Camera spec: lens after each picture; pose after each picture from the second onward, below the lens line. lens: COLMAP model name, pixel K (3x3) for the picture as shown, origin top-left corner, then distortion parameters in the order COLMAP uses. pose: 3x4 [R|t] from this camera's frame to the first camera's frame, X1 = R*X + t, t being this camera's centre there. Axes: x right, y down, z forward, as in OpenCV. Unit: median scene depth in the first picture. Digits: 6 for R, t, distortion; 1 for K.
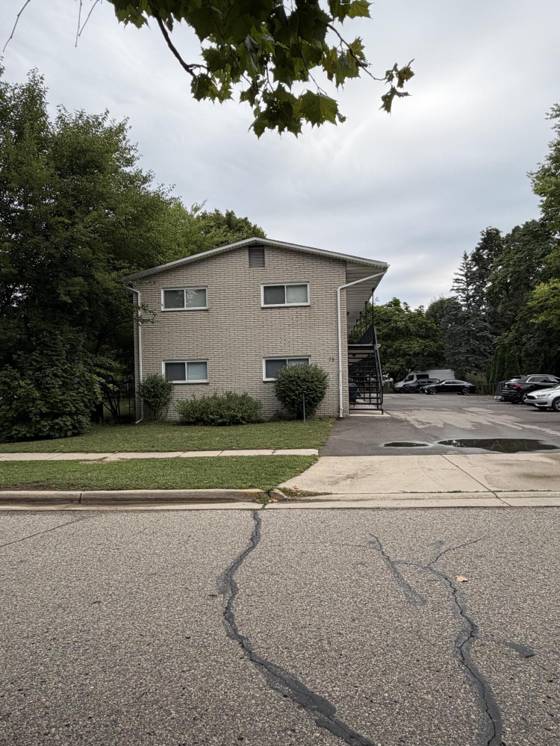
lens RADIAL K [[494.6, 0, 279.8], [0, 494.6, 374.6], [0, 0, 1]] dist [-0.001378, -0.000395]
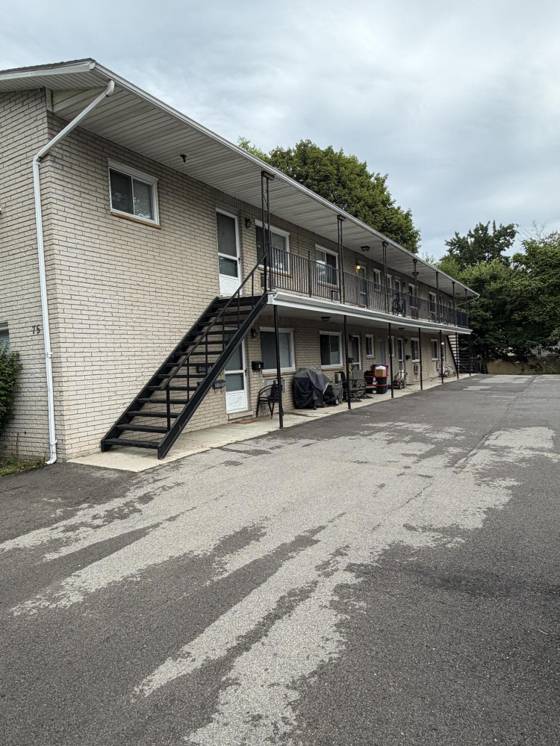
lens RADIAL K [[494.6, 0, 286.9], [0, 494.6, 373.5], [0, 0, 1]] dist [-0.001378, -0.000395]
pose [[0.909409, -0.010593, -0.415767, 0.471204], [0.030450, 0.998688, 0.041159, -0.002452], [0.414786, -0.050091, 0.908539, 0.676233]]
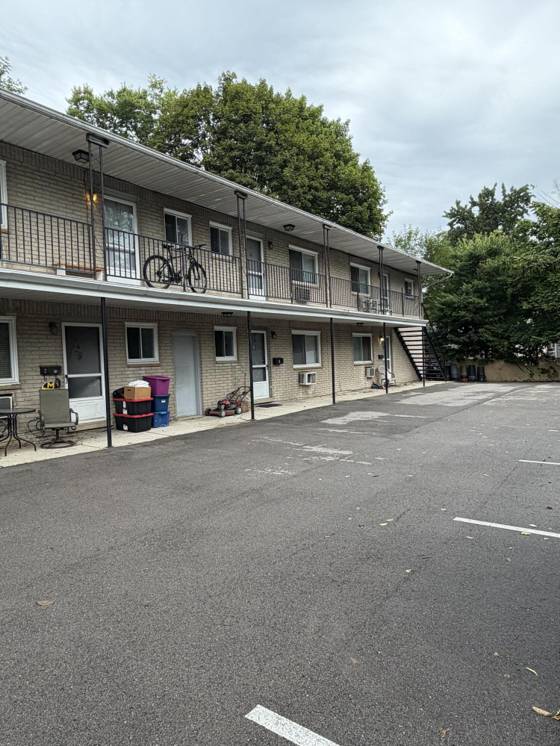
lens RADIAL K [[494.6, 0, 278.3], [0, 494.6, 375.5], [0, 0, 1]] dist [-0.001378, -0.000395]
pose [[0.862710, 0.005231, -0.505672, 0.640154], [0.024819, 0.998303, 0.052670, -0.003487], [0.505089, -0.057989, 0.861117, 1.330148]]
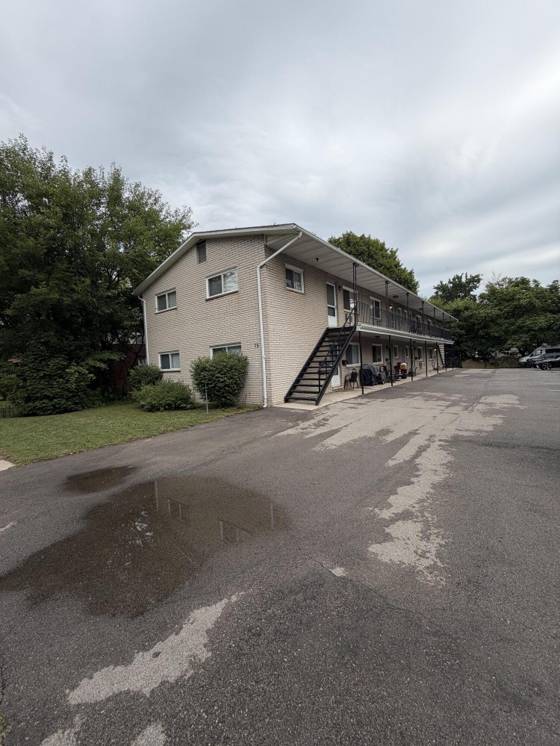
lens RADIAL K [[298.3, 0, 283.5], [0, 298.3, 372.1], [0, 0, 1]] dist [-0.001489, 0.000145]
pose [[0.841956, -0.007008, -0.539500, 0.440148], [0.037696, 0.998236, 0.045862, -0.003283], [0.538227, -0.058951, 0.840736, 0.532978]]
